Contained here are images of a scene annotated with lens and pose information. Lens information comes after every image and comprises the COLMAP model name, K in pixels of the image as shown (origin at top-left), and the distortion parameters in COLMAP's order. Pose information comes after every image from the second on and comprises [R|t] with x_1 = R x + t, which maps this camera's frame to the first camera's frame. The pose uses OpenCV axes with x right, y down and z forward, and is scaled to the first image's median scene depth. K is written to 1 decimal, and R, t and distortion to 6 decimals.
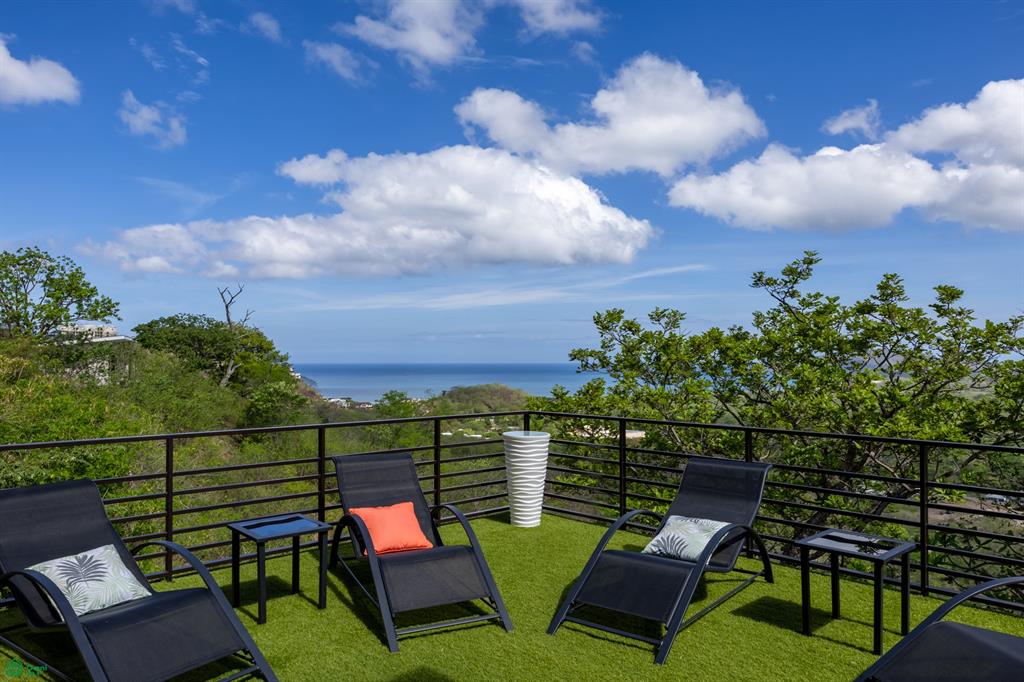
lens RADIAL K [[686.1, 0, 516.9], [0, 686.1, 343.5], [0, 0, 1]] dist [-0.028697, 0.000536]
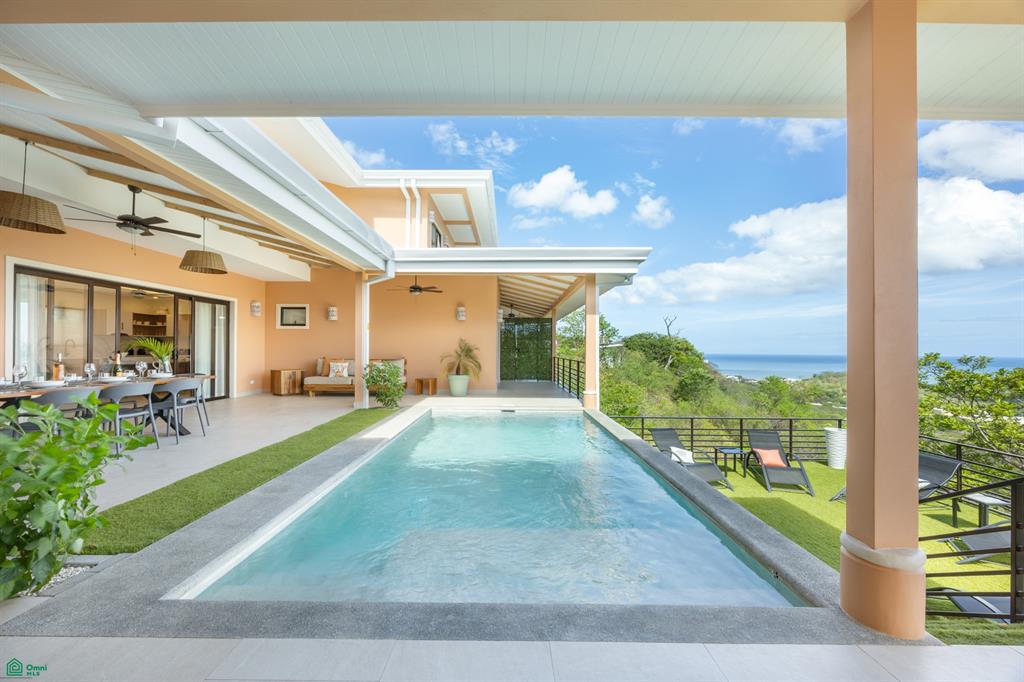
lens RADIAL K [[392.8, 0, 514.8], [0, 392.8, 347.4], [0, 0, 1]] dist [0.002141, 0.000215]
pose [[0.724731, -0.000984, -0.689031, 0.182472], [0.014485, 0.999800, 0.013808, -0.236910], [0.688880, -0.019987, 0.724600, -0.945498]]
